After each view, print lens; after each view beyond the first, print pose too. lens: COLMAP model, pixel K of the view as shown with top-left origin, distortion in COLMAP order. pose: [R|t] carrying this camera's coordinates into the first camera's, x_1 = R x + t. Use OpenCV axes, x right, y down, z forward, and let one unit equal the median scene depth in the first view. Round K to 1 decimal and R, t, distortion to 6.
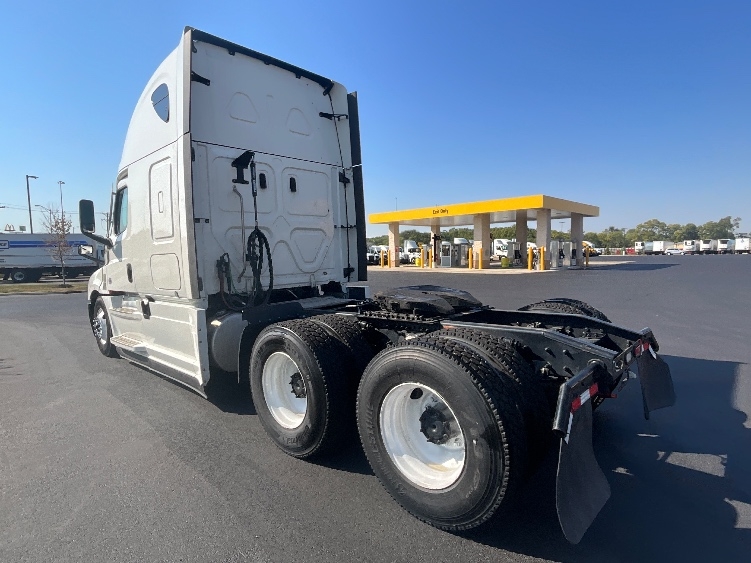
lens RADIAL K [[434.2, 0, 376.8], [0, 434.2, 278.4], [0, 0, 1]] dist [-0.004231, -0.000530]
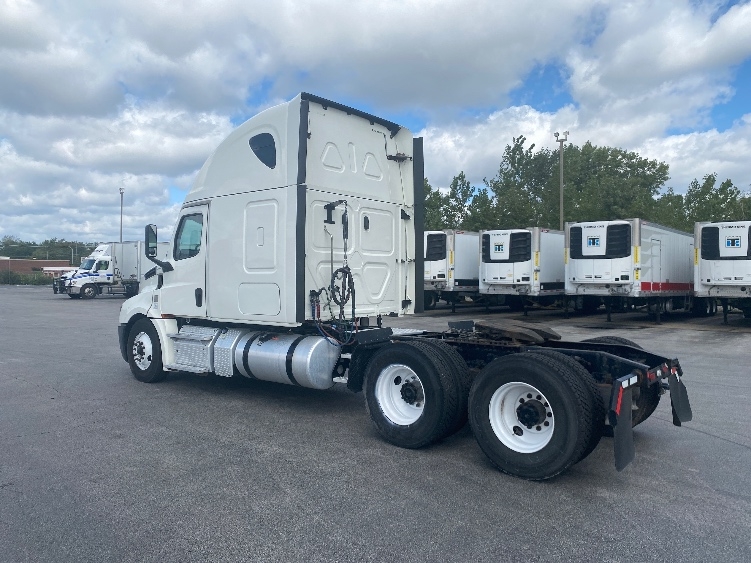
lens RADIAL K [[602.5, 0, 363.5], [0, 602.5, 283.7], [0, 0, 1]] dist [0.014437, -0.029952]
pose [[0.999047, 0.035077, 0.025983, -0.226435], [-0.033943, 0.998503, -0.042881, 0.001734], [-0.027448, 0.041959, 0.998742, -0.489098]]
